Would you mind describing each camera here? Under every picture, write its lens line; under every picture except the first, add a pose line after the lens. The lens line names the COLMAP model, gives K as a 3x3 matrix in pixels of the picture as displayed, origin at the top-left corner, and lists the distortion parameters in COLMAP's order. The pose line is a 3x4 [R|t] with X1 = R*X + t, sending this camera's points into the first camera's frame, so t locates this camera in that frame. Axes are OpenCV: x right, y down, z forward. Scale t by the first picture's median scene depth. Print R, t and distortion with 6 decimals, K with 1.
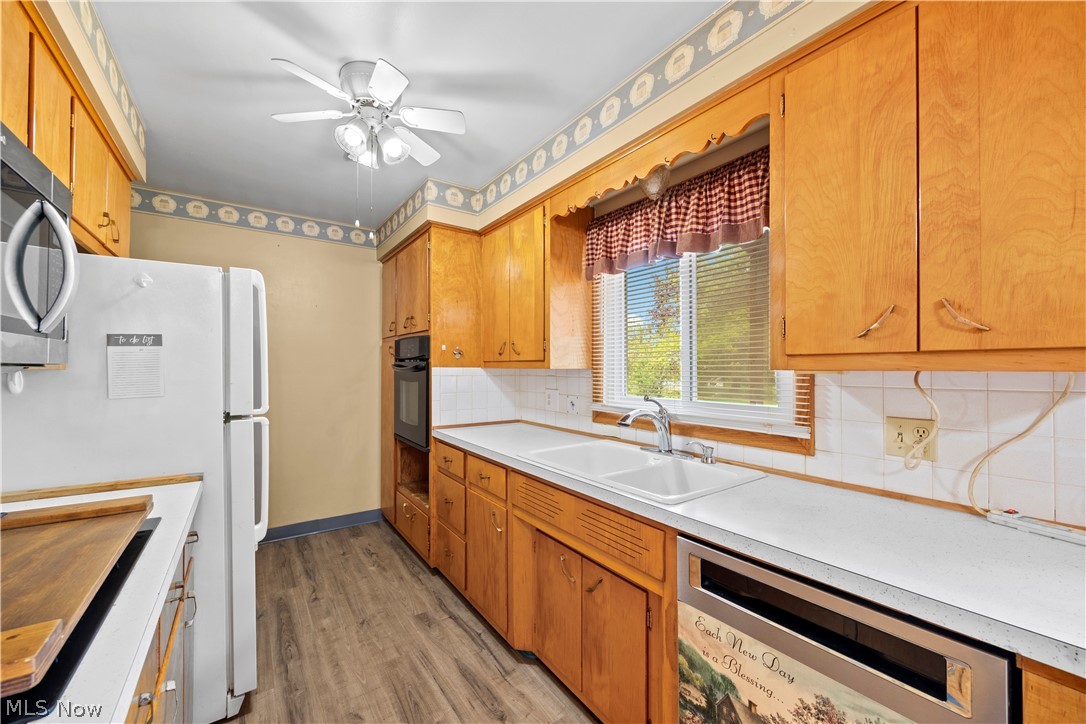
lens RADIAL K [[420.1, 0, 545.5], [0, 420.1, 367.2], [0, 0, 1]] dist [0.002414, -0.000564]
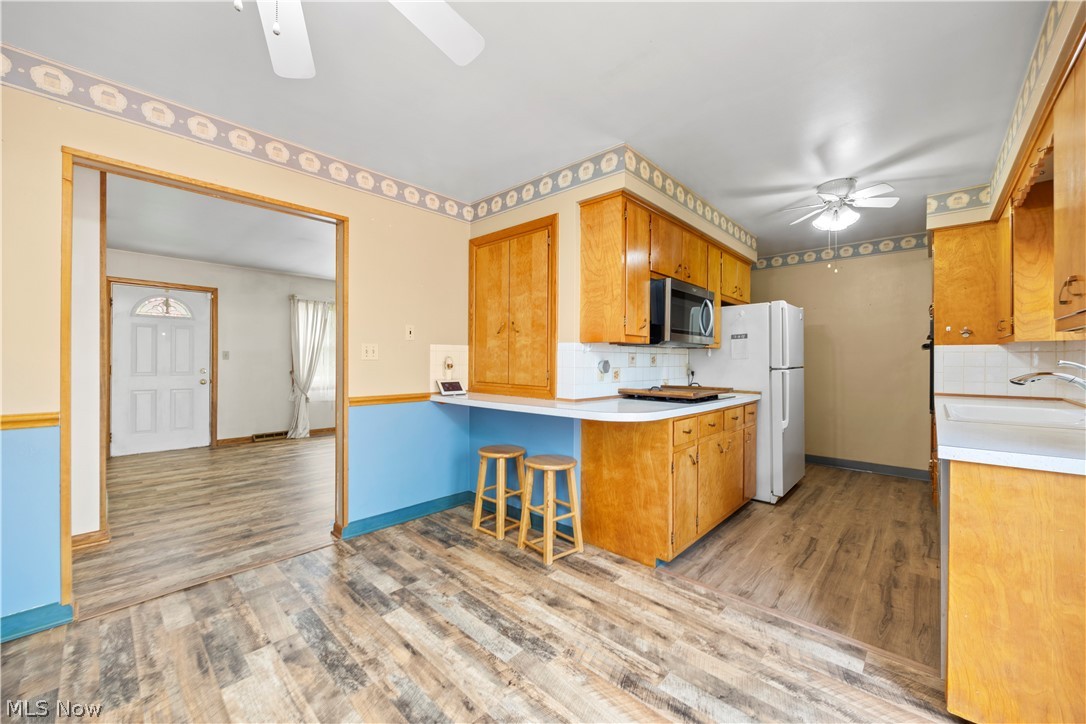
lens RADIAL K [[420.1, 0, 547.0], [0, 420.1, 361.1], [0, 0, 1]] dist [0.002414, -0.000564]
pose [[0.210547, -0.000181, -0.977584, 0.856131], [-0.000679, 1.000000, -0.000331, 0.057724], [0.977584, 0.000733, 0.210547, -0.462566]]
